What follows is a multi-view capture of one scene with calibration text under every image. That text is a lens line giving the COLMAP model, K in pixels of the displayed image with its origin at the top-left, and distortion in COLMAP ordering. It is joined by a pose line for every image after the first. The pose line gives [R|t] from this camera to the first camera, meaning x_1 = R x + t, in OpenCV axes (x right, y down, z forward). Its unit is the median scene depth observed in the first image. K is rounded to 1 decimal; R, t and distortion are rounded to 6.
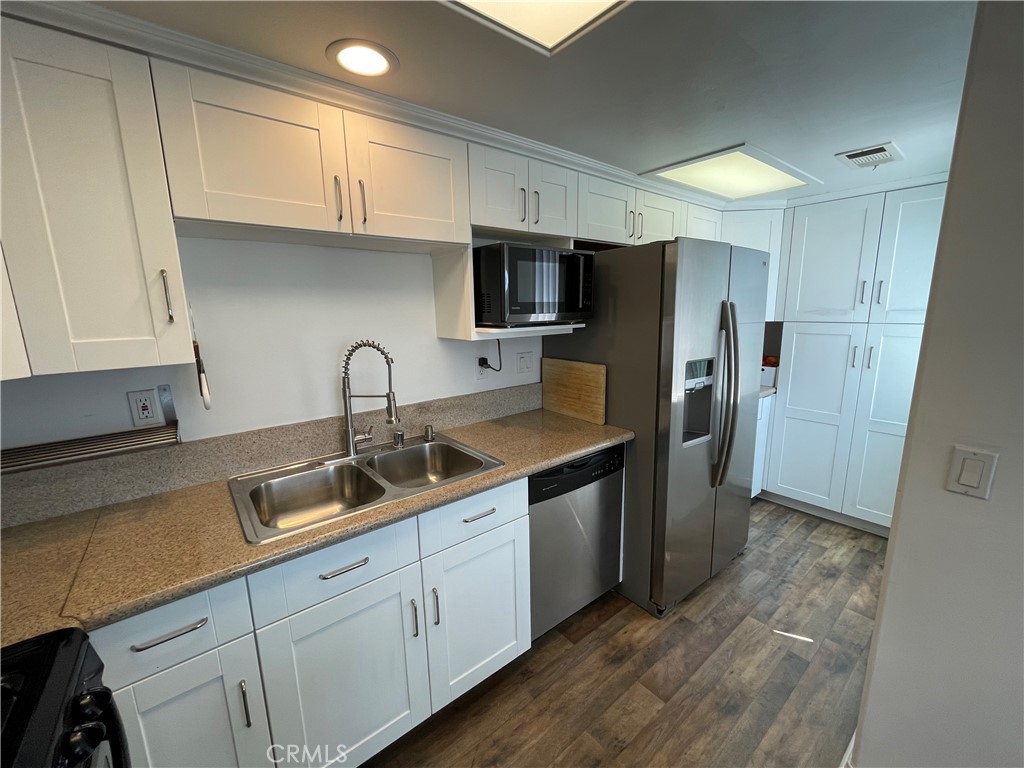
lens RADIAL K [[411.6, 0, 511.1], [0, 411.6, 385.0], [0, 0, 1]] dist [-0.006245, 0.000102]
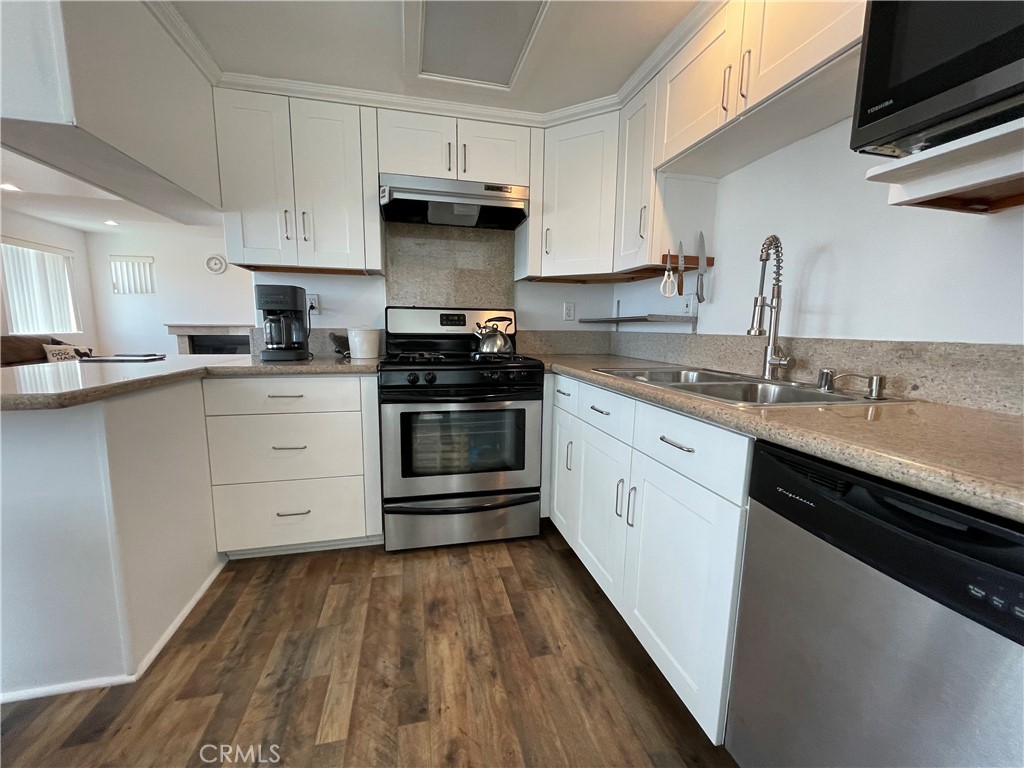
lens RADIAL K [[411.6, 0, 509.0], [0, 411.6, 382.7], [0, 0, 1]] dist [-0.006245, 0.000102]
pose [[-0.427020, 0.137268, -0.893762, 0.749304], [-0.174185, 0.957412, 0.230266, 0.089909], [0.887307, 0.254009, -0.384924, 1.025700]]
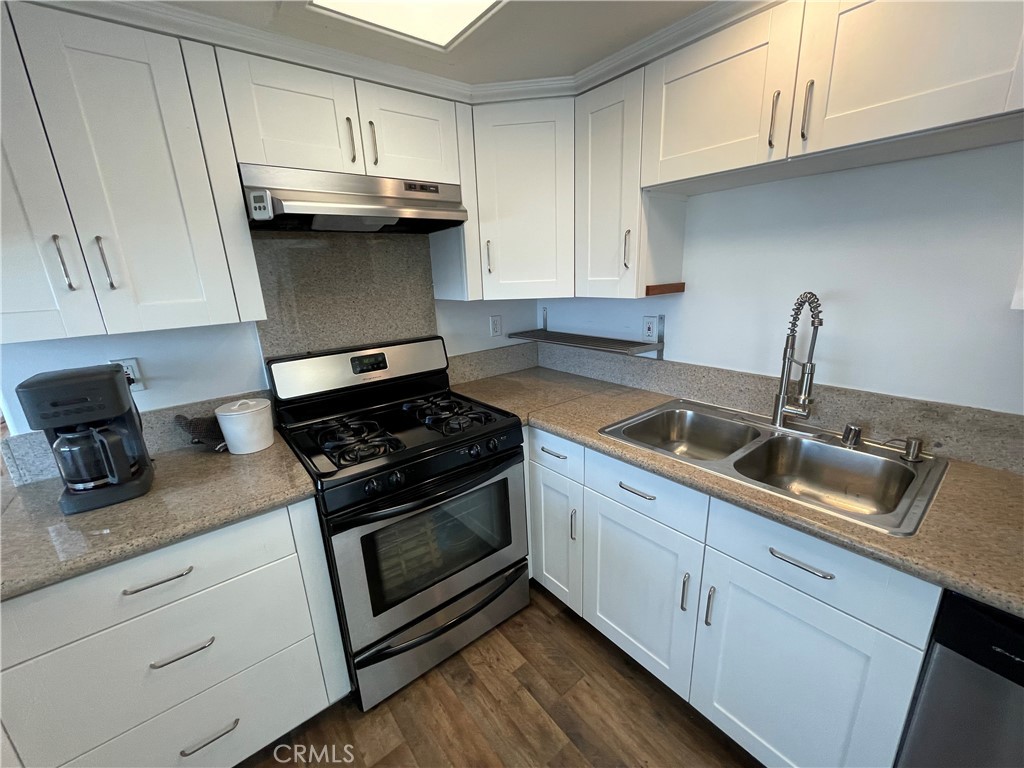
lens RADIAL K [[411.6, 0, 511.7], [0, 411.6, 383.5], [0, 0, 1]] dist [-0.006245, 0.000102]
pose [[-0.002975, 0.282421, -0.959286, 0.510559], [-0.145070, 0.949020, 0.279849, -0.089883], [0.989417, 0.139996, 0.038148, 0.476593]]
